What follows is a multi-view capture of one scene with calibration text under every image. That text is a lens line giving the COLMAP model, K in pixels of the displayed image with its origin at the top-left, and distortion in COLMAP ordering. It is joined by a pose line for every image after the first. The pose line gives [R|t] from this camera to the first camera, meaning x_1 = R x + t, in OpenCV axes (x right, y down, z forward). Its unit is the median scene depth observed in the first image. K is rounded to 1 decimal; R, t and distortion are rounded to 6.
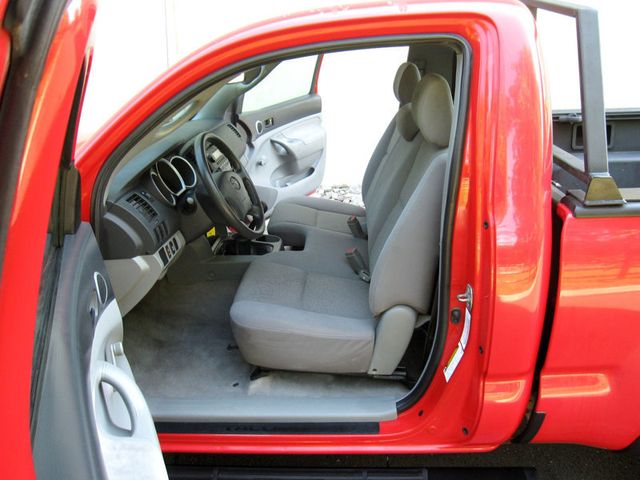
lens RADIAL K [[538.3, 0, 320.0], [0, 538.3, 240.0], [0, 0, 1]] dist [-0.078238, 0.060075]
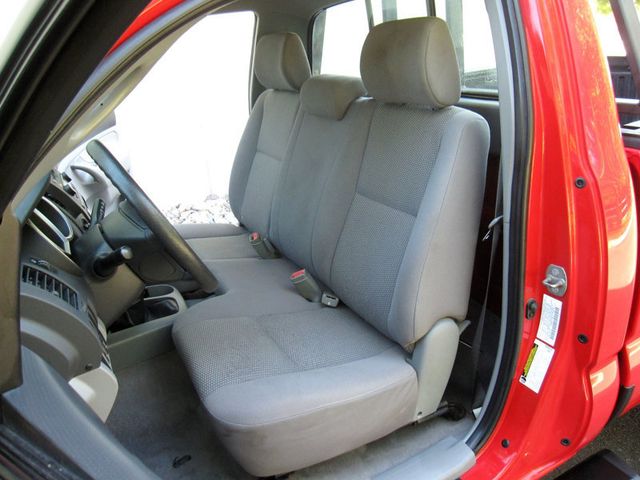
lens RADIAL K [[538.3, 0, 320.0], [0, 538.3, 240.0], [0, 0, 1]] dist [-0.078238, 0.060075]
pose [[0.850923, -0.232334, 0.471118, -0.324753], [0.245445, 0.968798, 0.034450, -0.055668], [-0.464422, 0.086319, 0.881397, 0.397474]]
